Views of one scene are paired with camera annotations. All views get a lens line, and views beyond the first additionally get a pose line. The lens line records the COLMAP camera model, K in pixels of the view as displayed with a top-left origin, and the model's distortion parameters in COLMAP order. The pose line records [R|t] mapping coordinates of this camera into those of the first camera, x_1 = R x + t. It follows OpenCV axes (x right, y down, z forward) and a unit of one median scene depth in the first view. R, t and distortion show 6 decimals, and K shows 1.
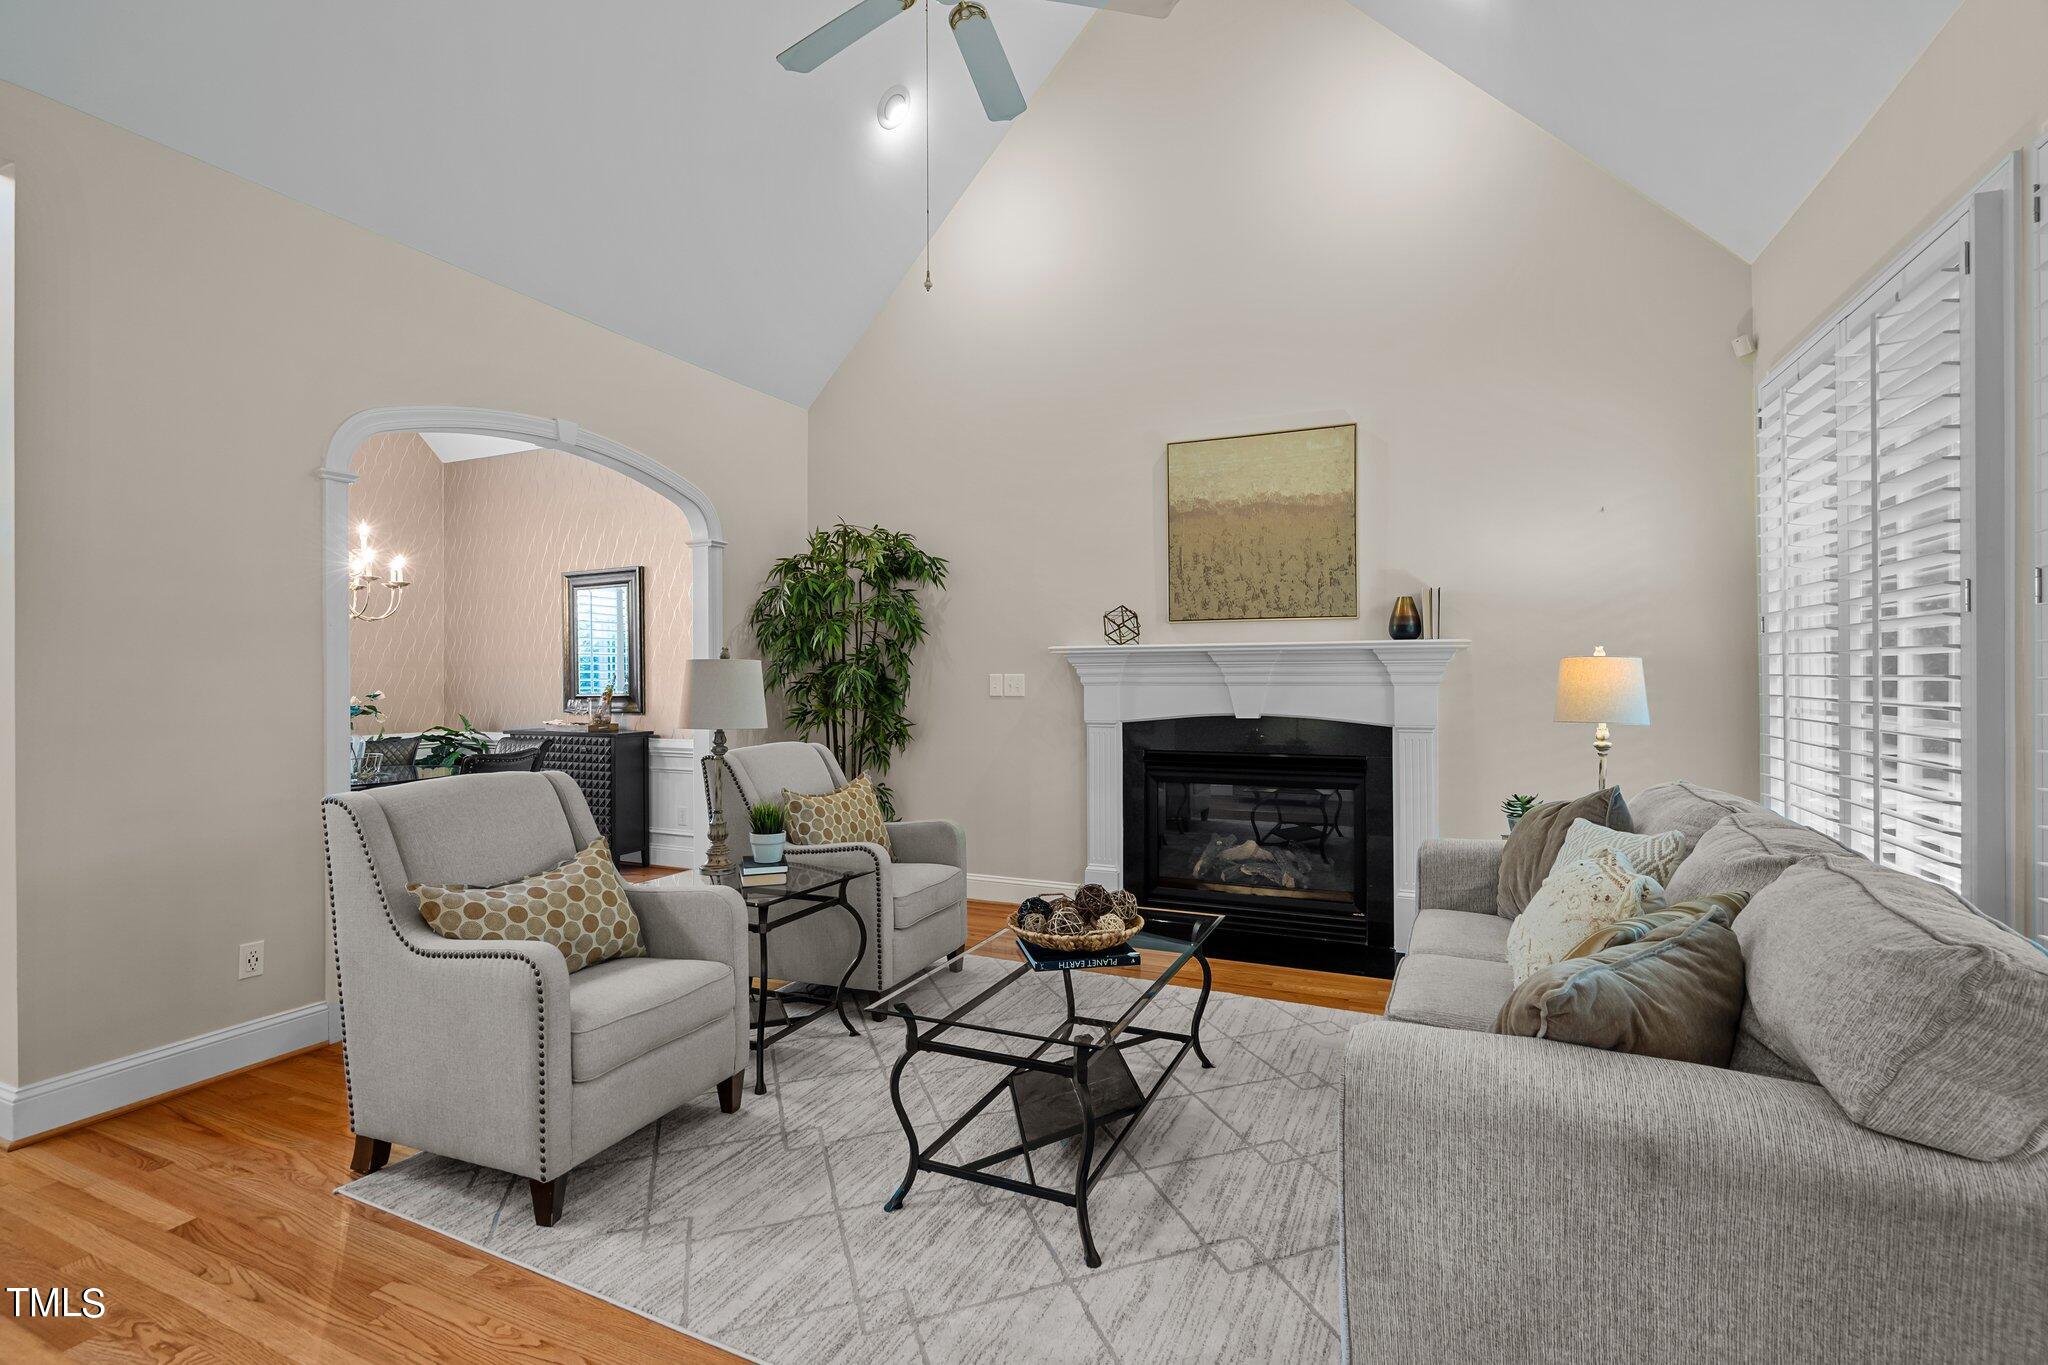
lens RADIAL K [[944.9, 0, 1019.6], [0, 944.9, 669.2], [0, 0, 1]] dist [-0.000959, 0.001363]
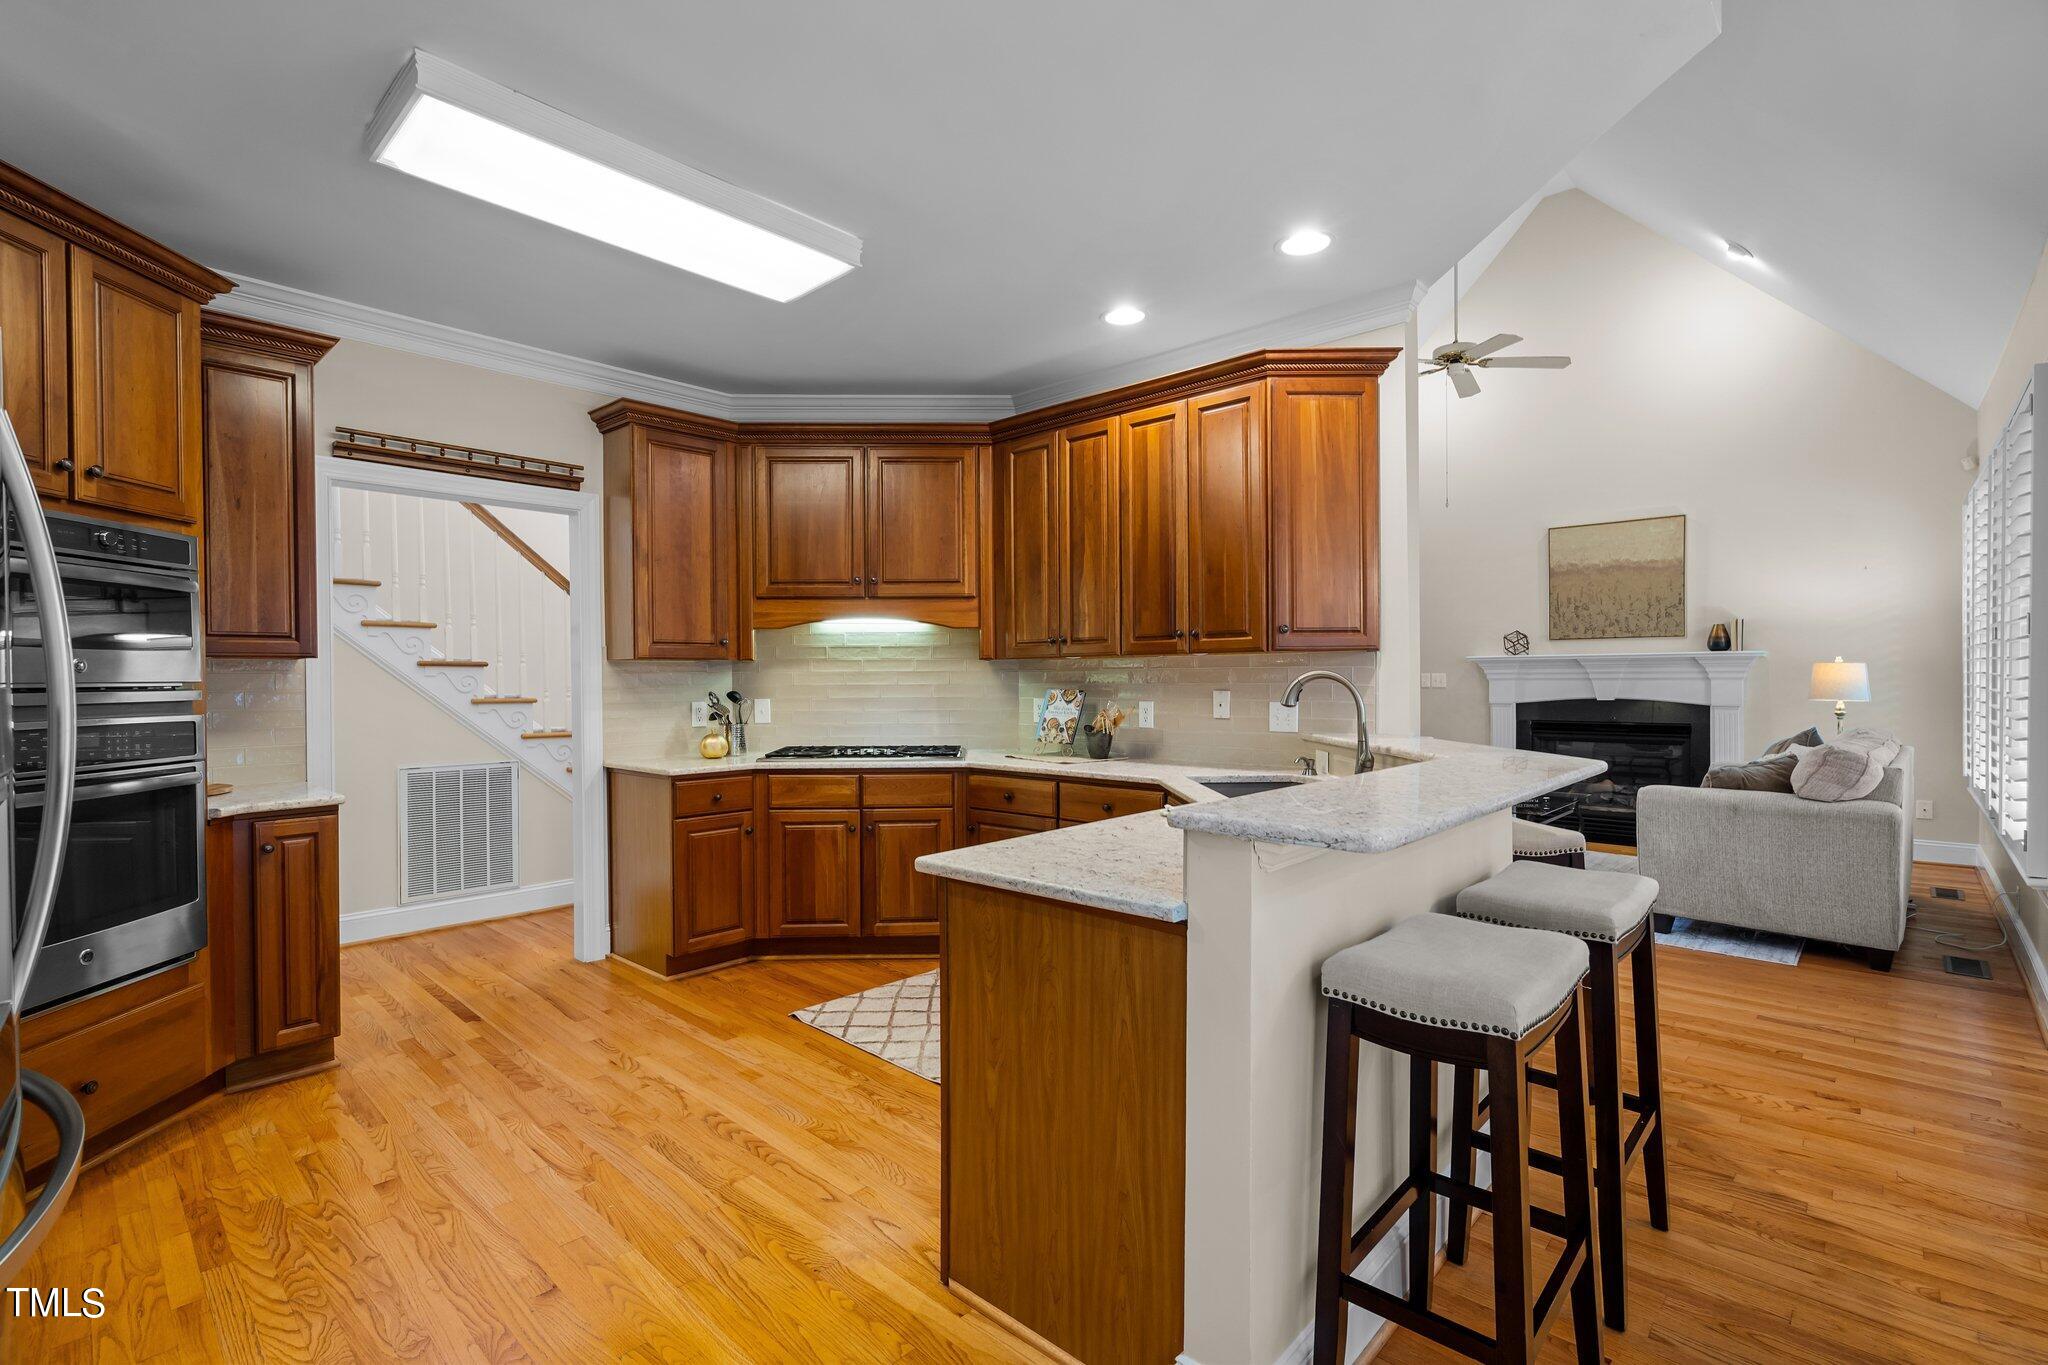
lens RADIAL K [[944.9, 0, 1008.8], [0, 944.9, 688.4], [0, 0, 1]] dist [-0.000959, 0.001363]
pose [[0.947045, -0.001140, -0.321097, -0.203952], [0.007950, 0.999770, 0.019895, -0.008494], [0.321001, -0.021394, 0.946837, -0.846181]]
